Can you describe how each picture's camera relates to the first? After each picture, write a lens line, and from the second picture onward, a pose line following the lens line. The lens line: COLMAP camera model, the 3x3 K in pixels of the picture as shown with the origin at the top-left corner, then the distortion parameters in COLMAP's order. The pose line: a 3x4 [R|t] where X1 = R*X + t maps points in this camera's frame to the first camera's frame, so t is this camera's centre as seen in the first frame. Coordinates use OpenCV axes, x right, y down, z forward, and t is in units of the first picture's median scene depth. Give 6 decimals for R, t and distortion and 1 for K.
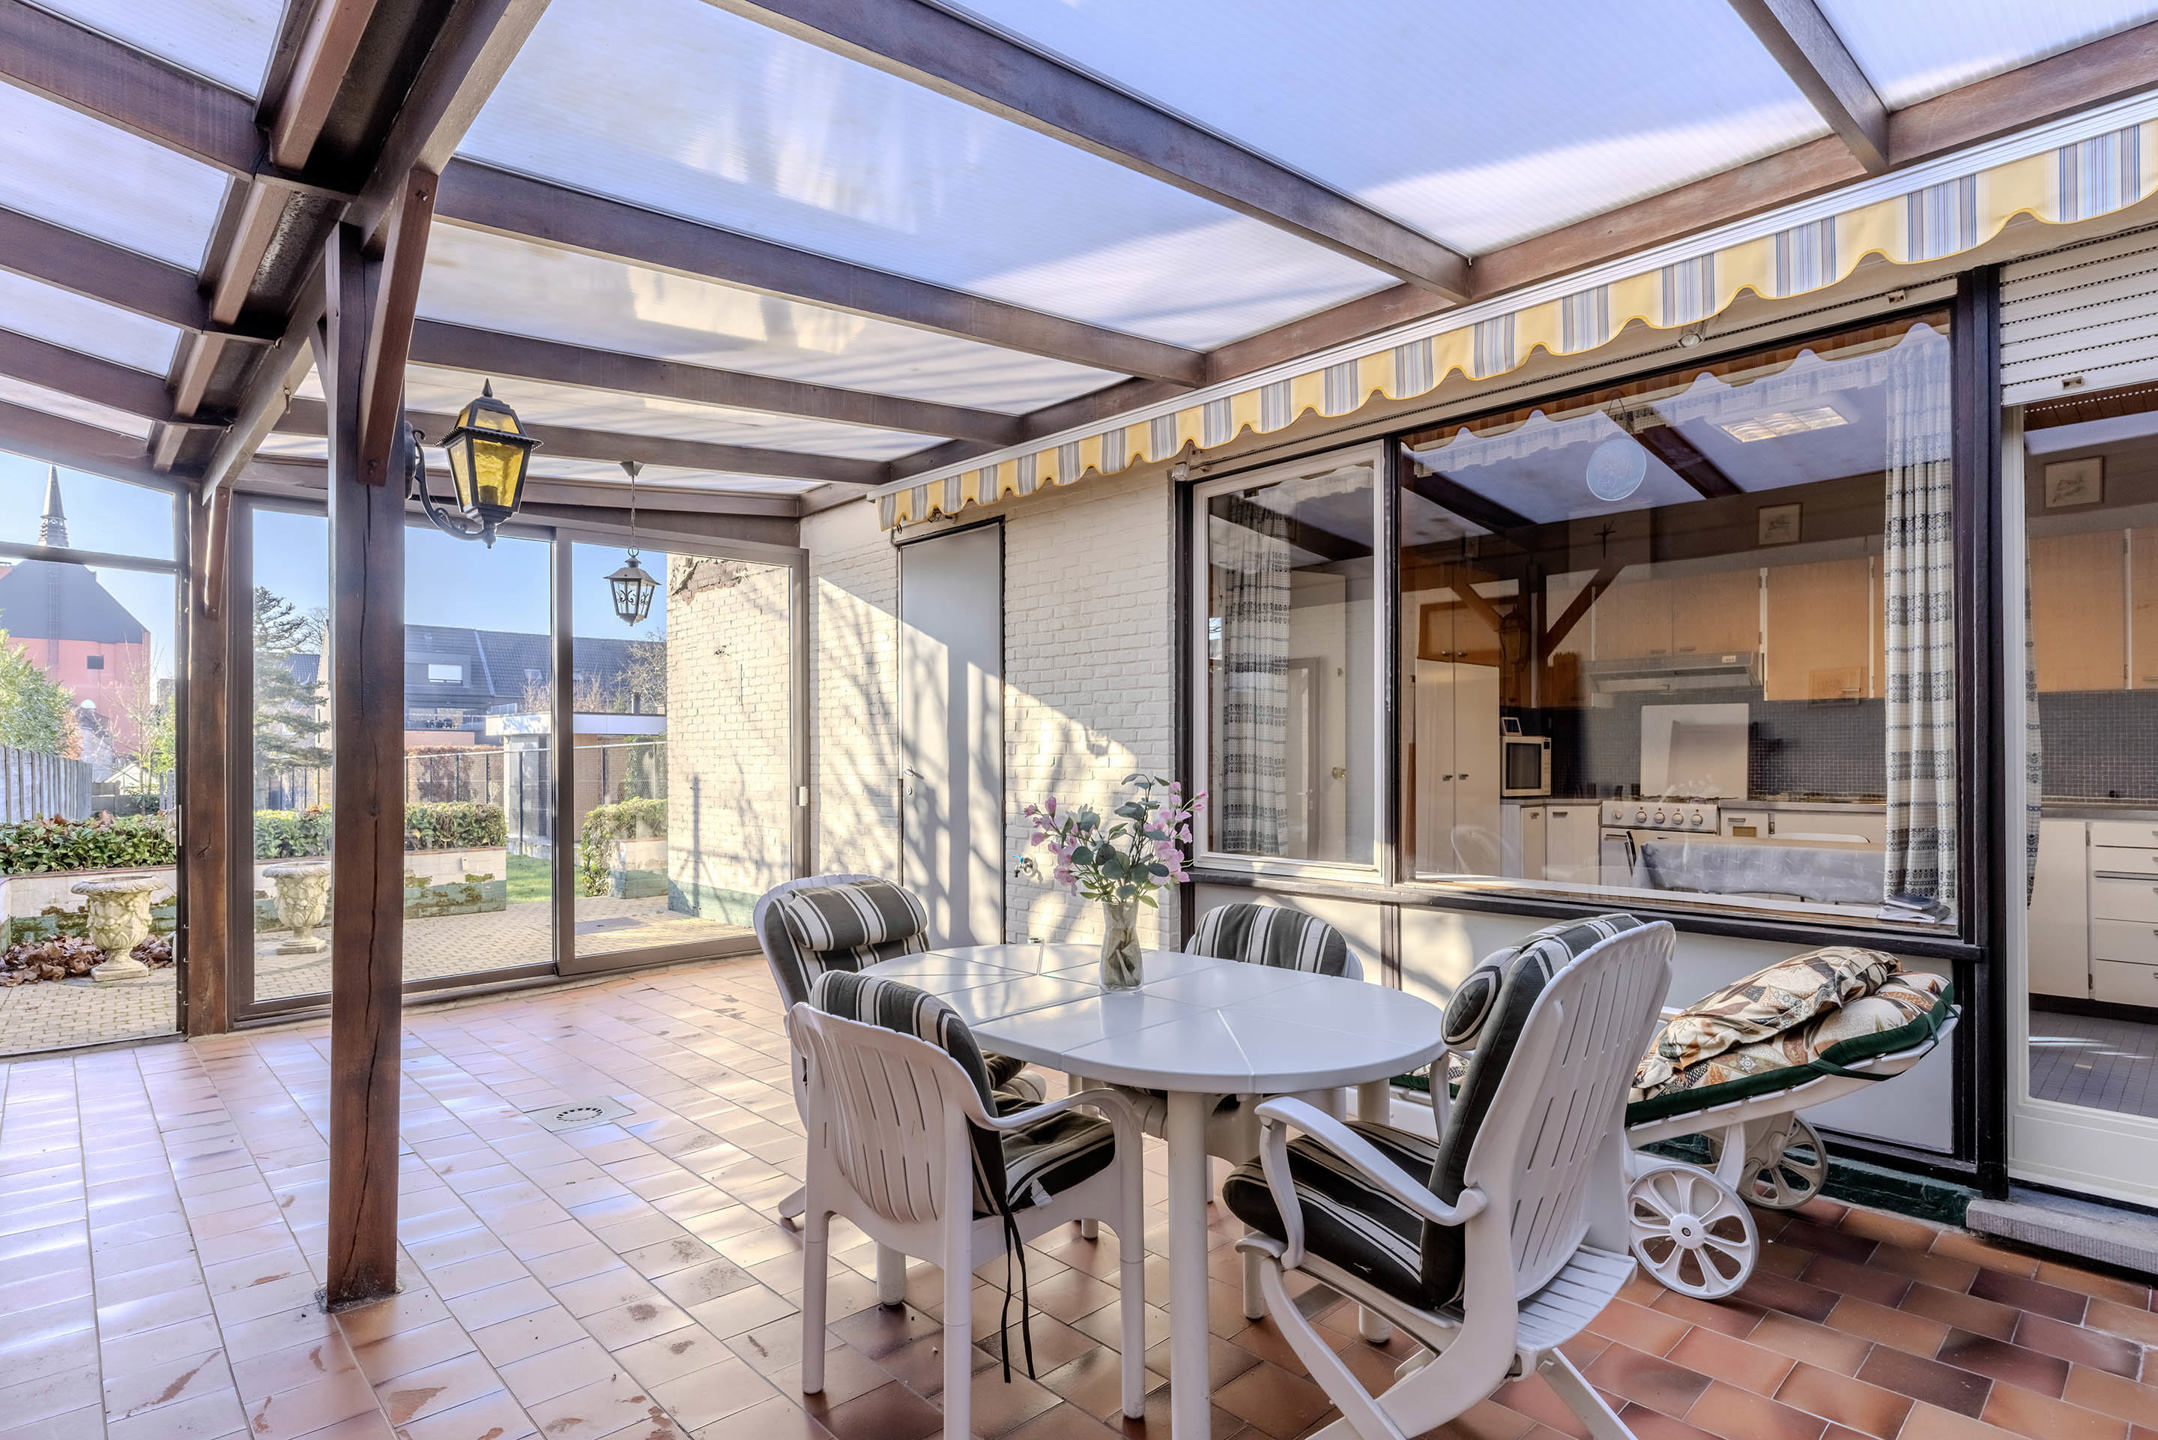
lens RADIAL K [[1112.9, 0, 1080.0], [0, 1112.9, 734.9], [0, 0, 1]] dist [-0.001752, 0.000096]
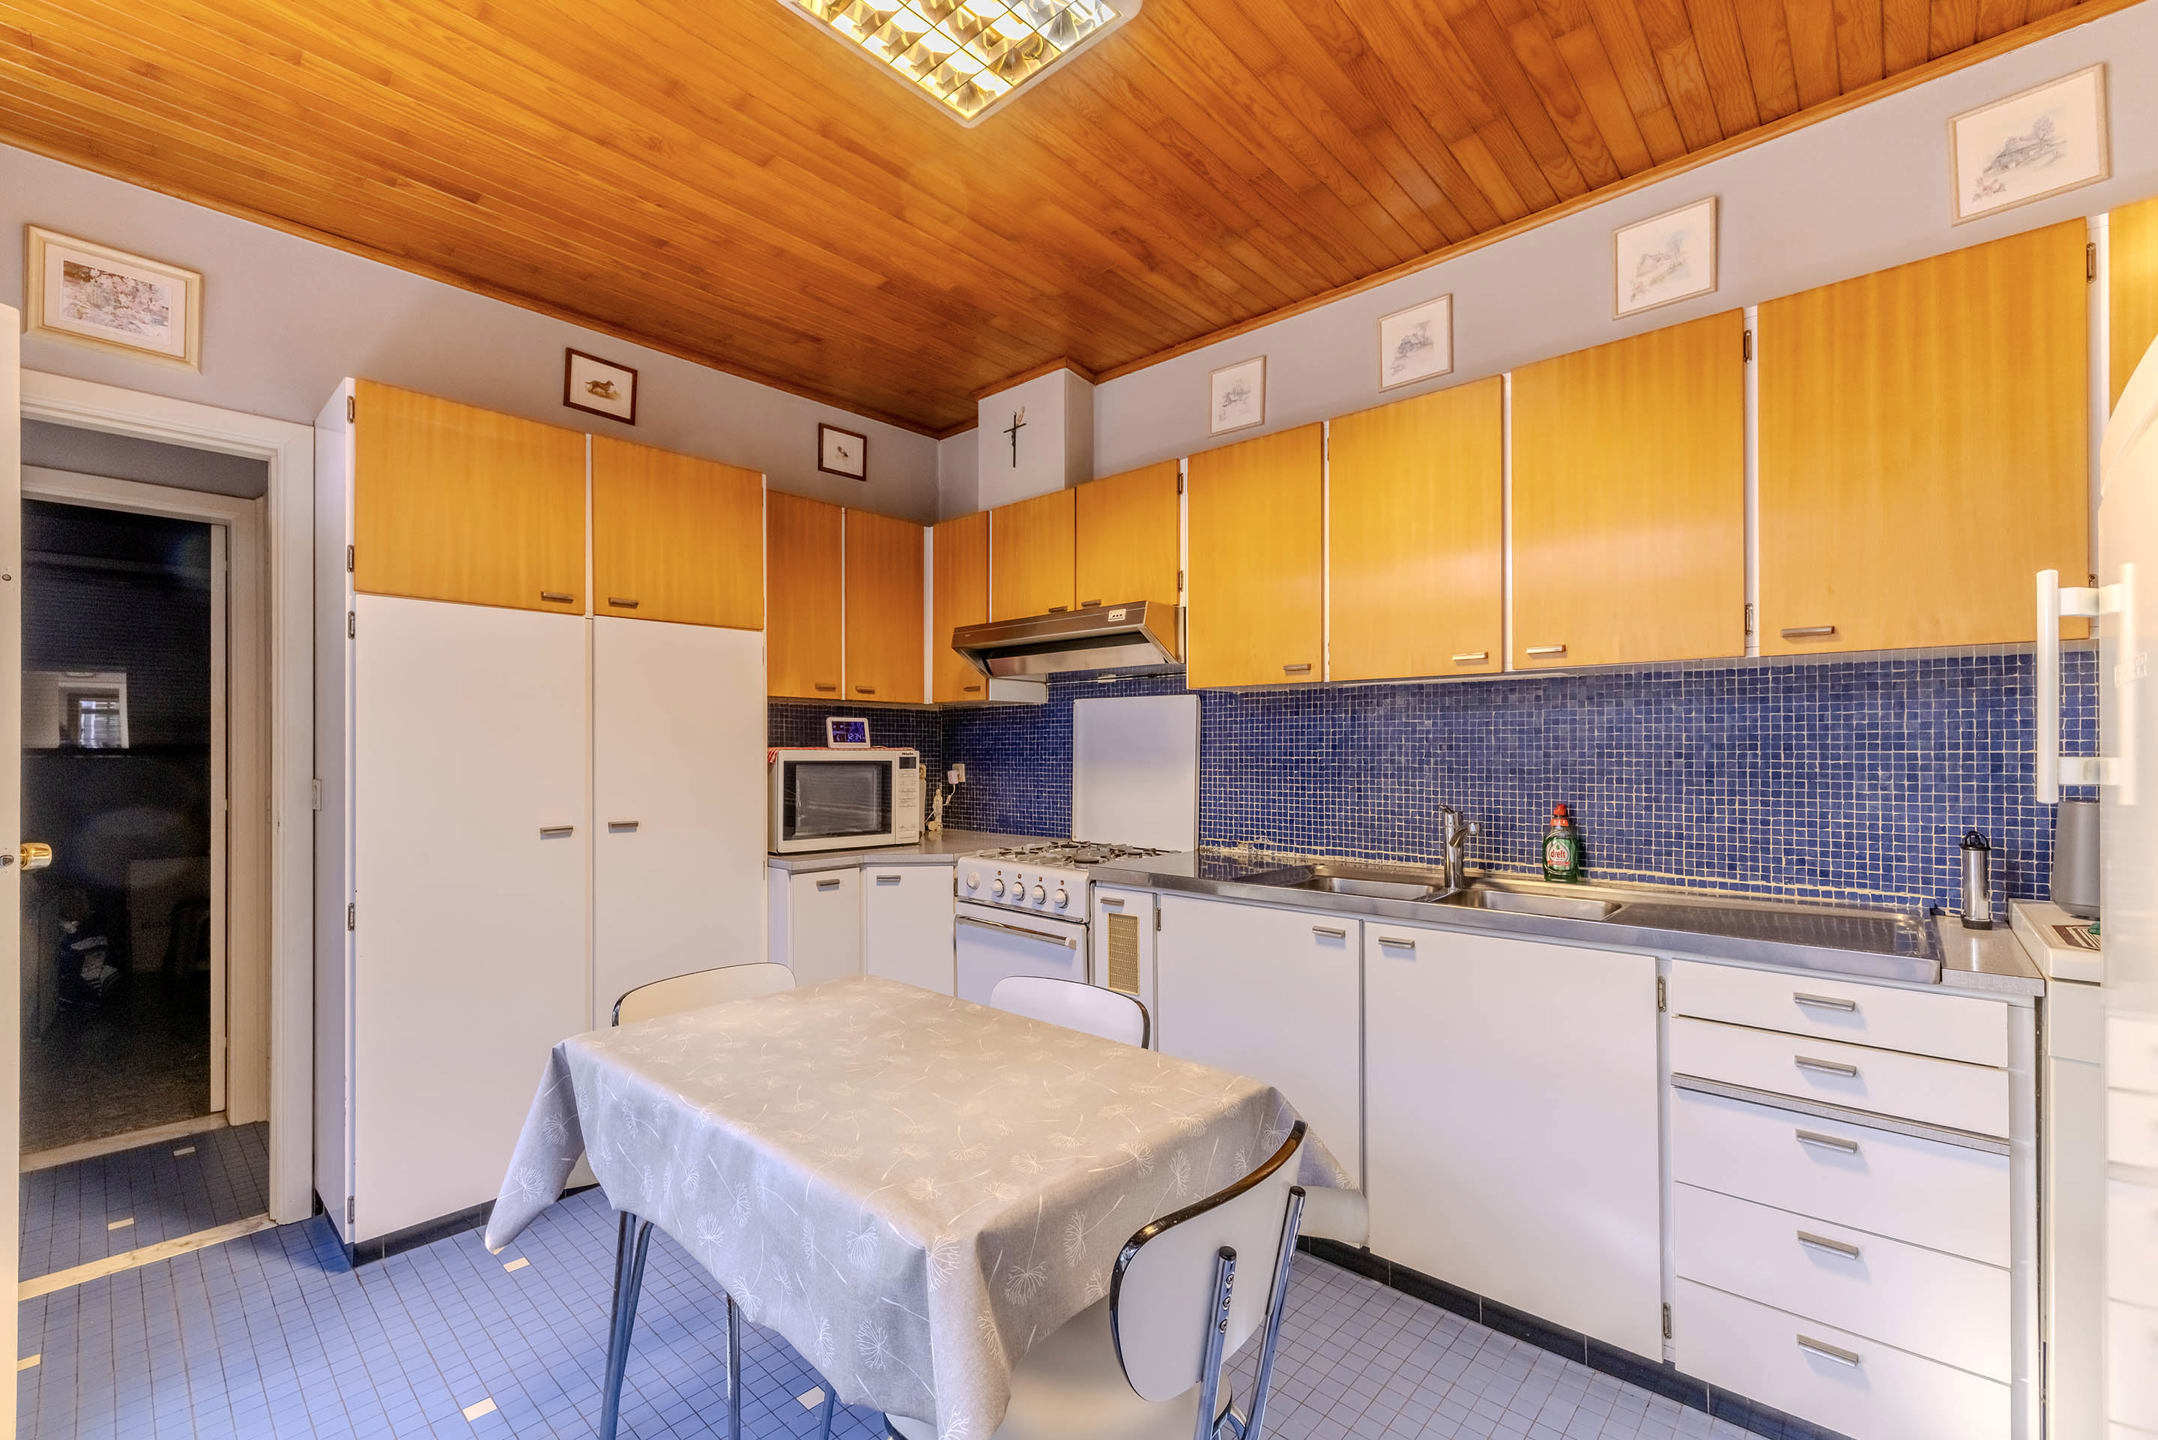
lens RADIAL K [[914.2, 0, 1080.9], [0, 914.2, 734.3], [0, 0, 1]] dist [0.001494, -0.000069]
pose [[0.996984, 0.001117, 0.077599, 0.531775], [-0.001328, 0.999996, 0.002664, -0.008758], [-0.077596, -0.002759, 0.996981, 0.538037]]
